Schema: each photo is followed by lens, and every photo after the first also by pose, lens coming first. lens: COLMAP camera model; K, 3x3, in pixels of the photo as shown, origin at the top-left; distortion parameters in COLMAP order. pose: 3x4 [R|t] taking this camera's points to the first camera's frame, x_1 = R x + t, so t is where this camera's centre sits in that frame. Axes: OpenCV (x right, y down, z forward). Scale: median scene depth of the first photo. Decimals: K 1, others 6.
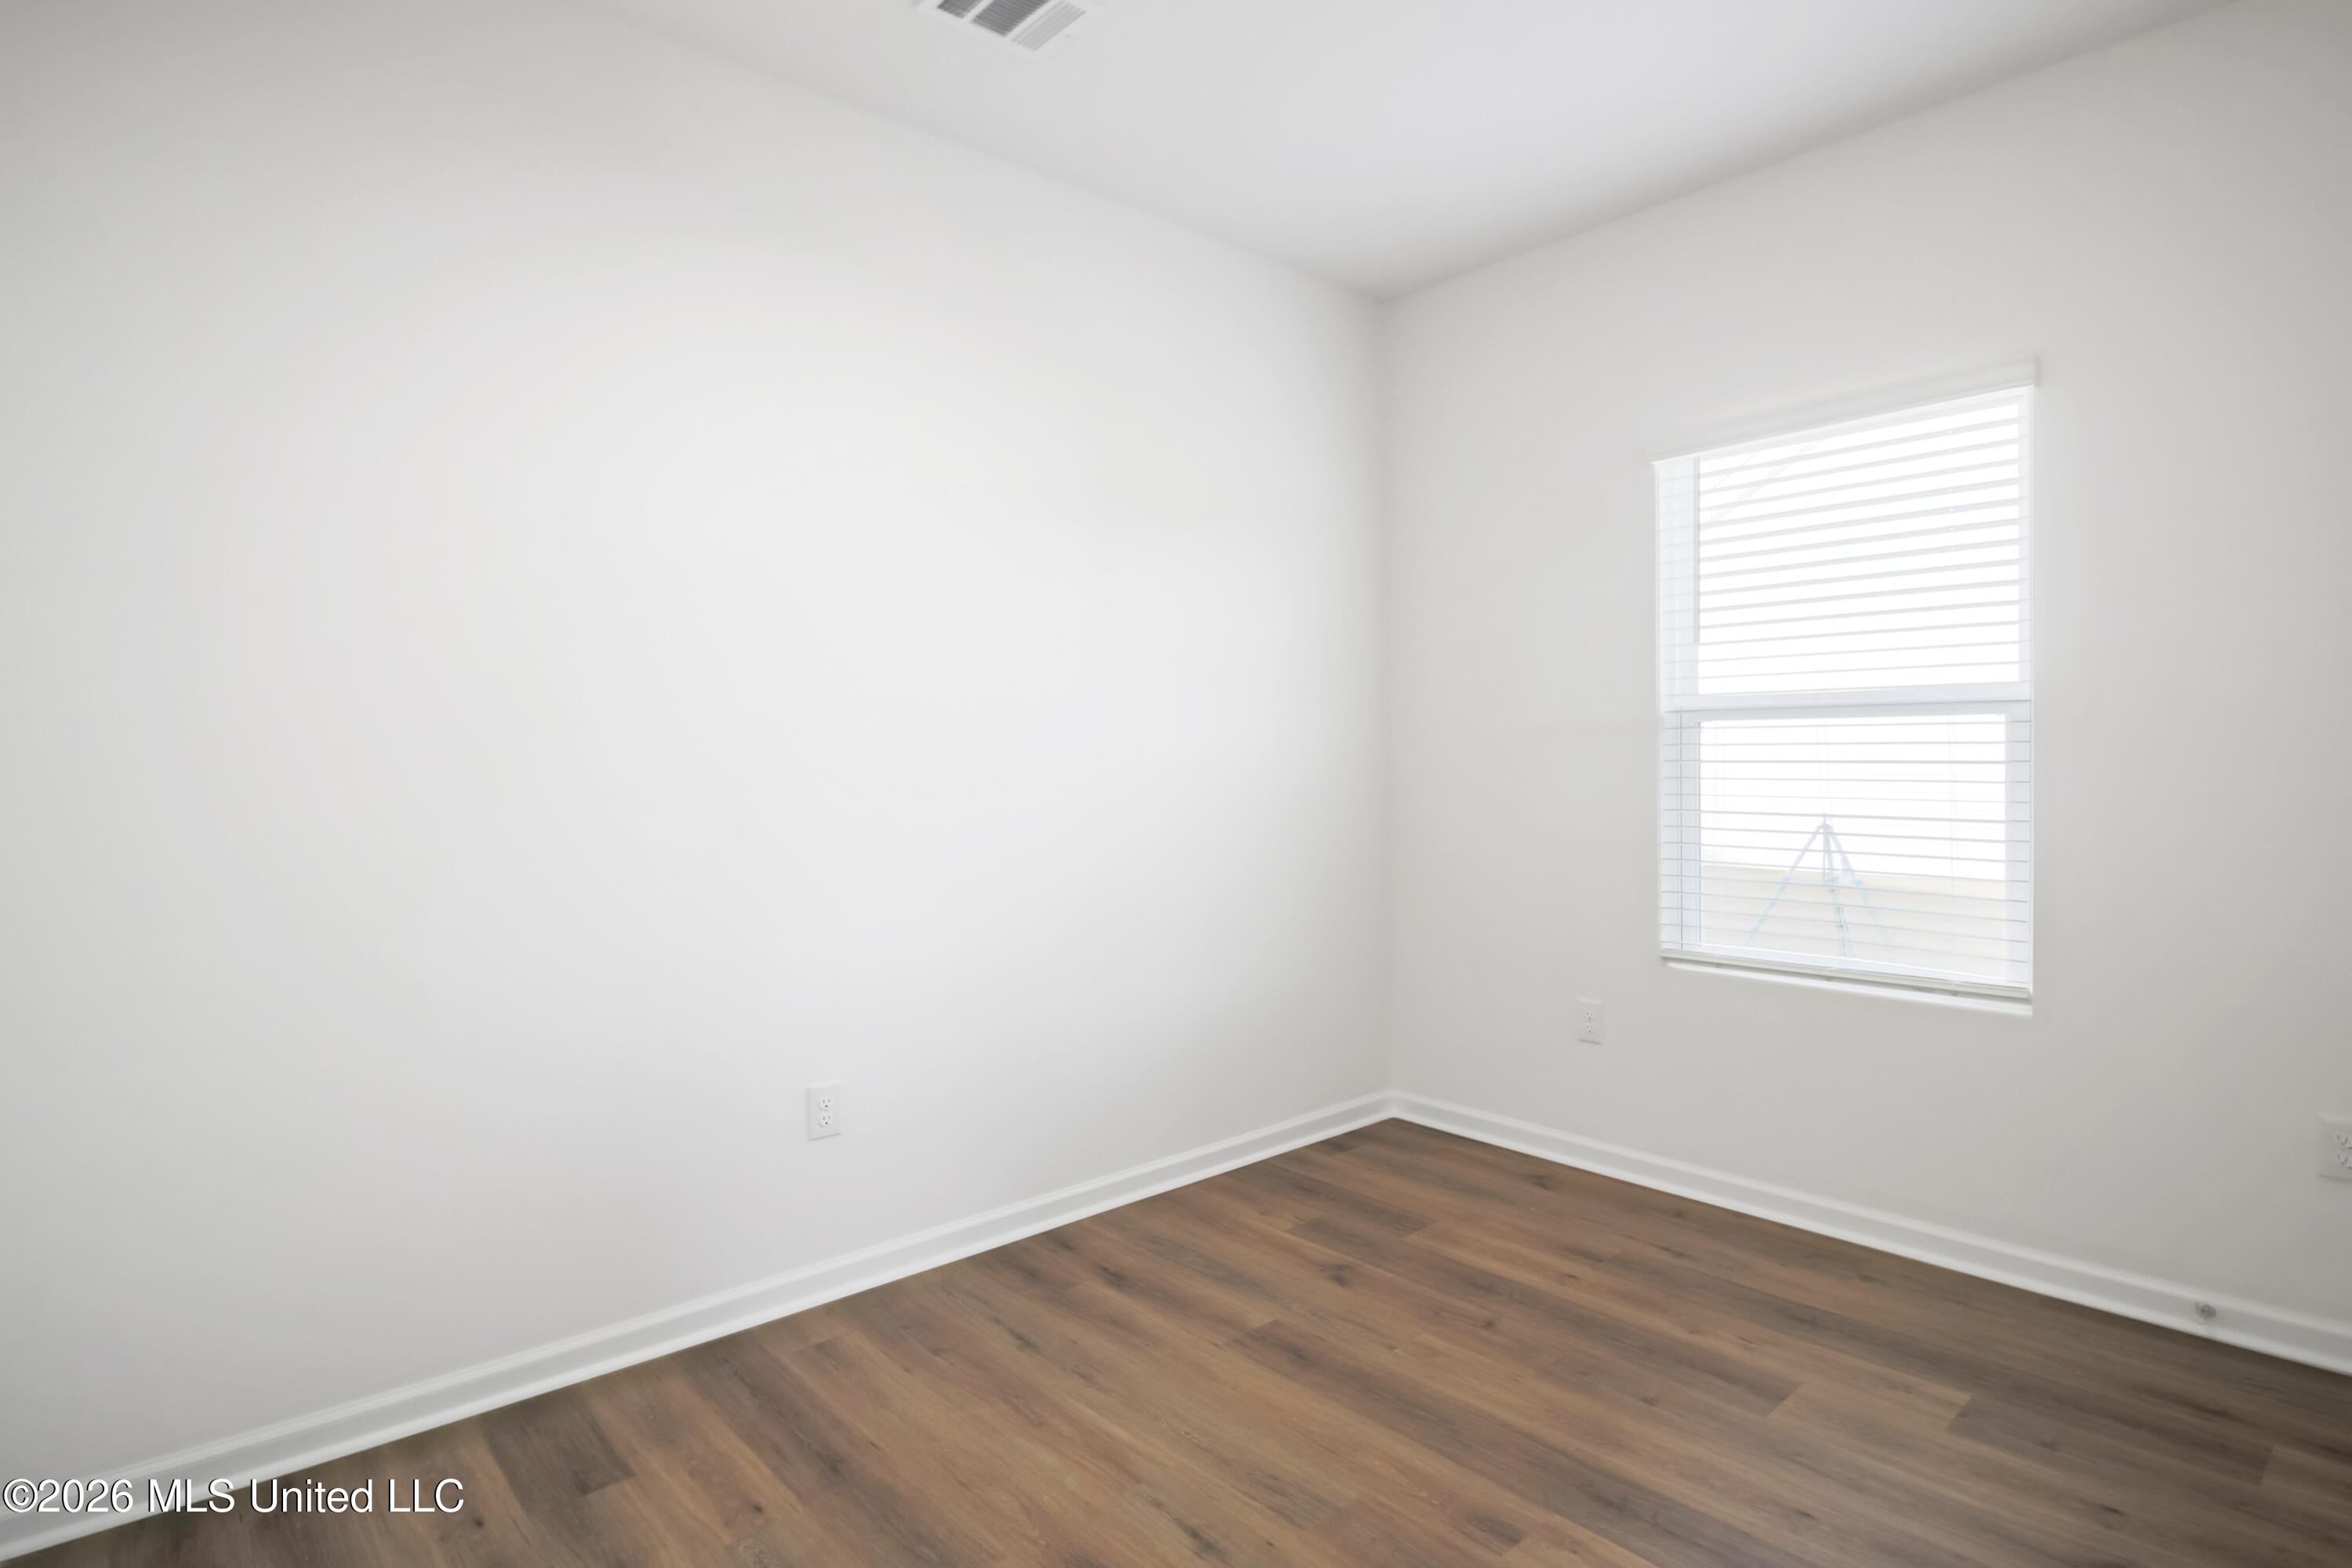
lens RADIAL K [[1195.2, 0, 1184.5], [0, 1195.2, 784.5], [0, 0, 1]] dist [-0.015372, -0.005628]
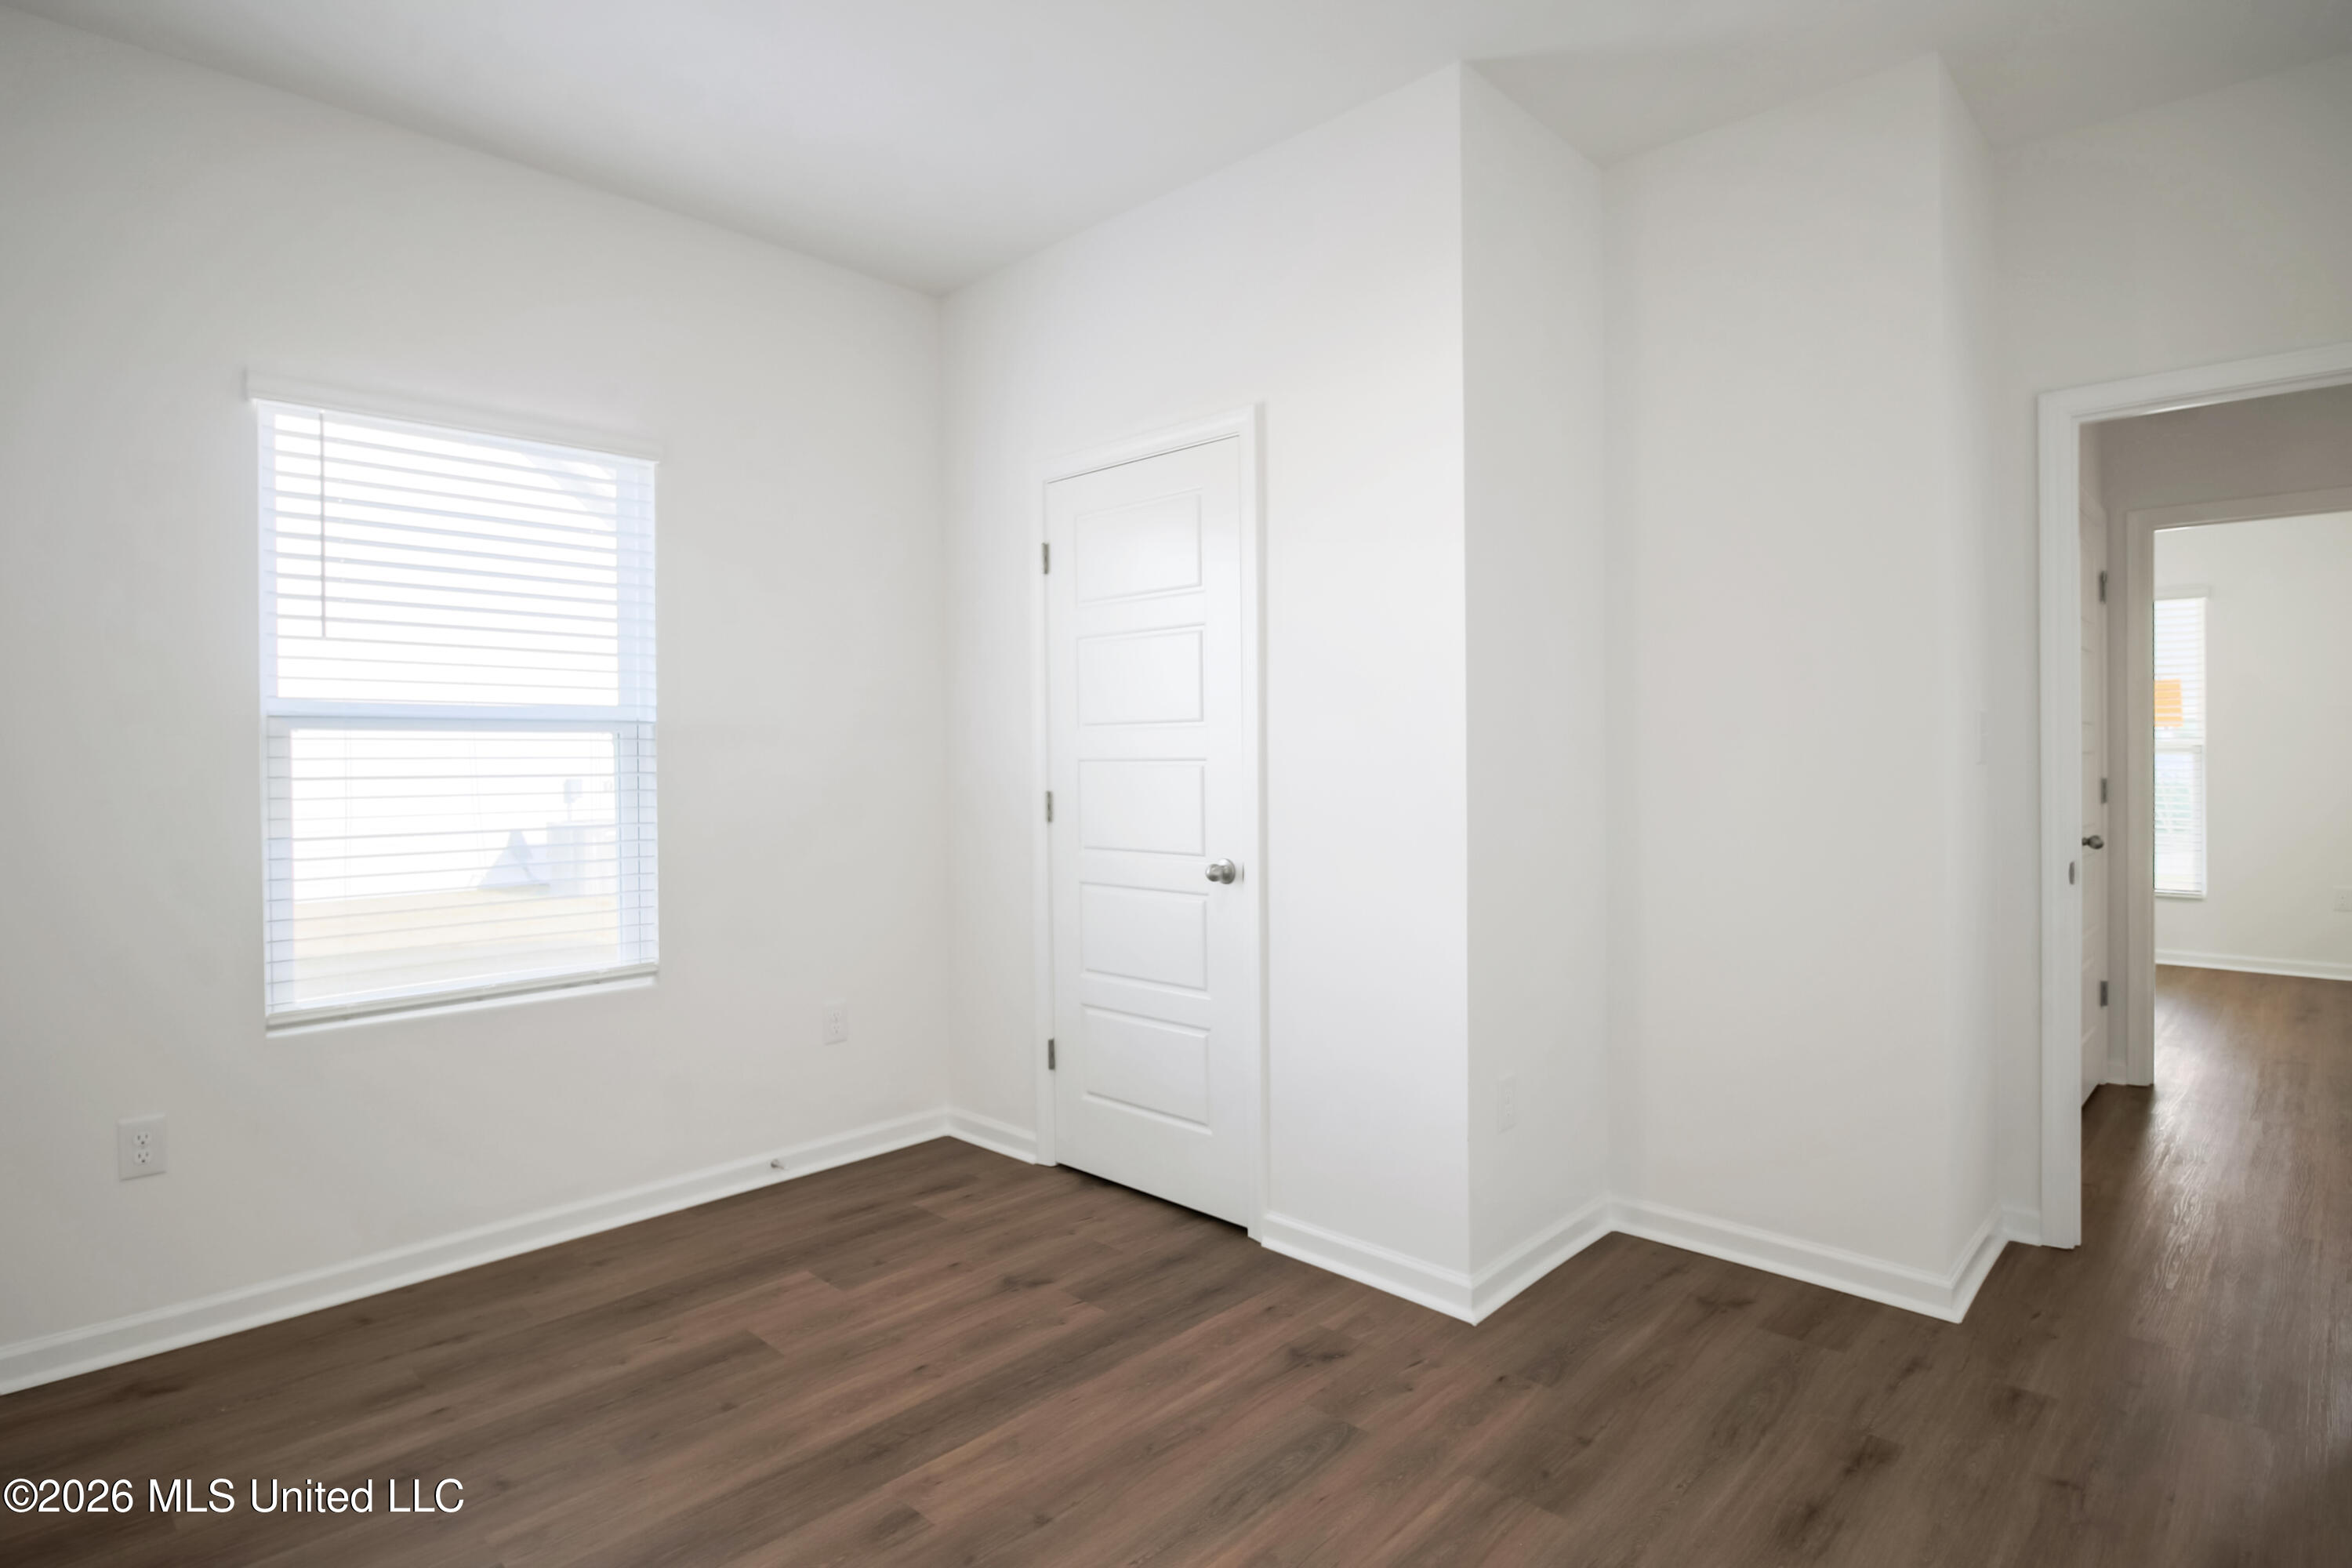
lens RADIAL K [[1195.2, 0, 1189.0], [0, 1195.2, 769.0], [0, 0, 1]] dist [-0.015372, -0.005628]
pose [[-0.074407, -0.002840, 0.997224, -0.566808], [0.034110, 0.999404, 0.005391, -0.012483], [-0.996644, 0.034417, -0.074266, 0.589409]]
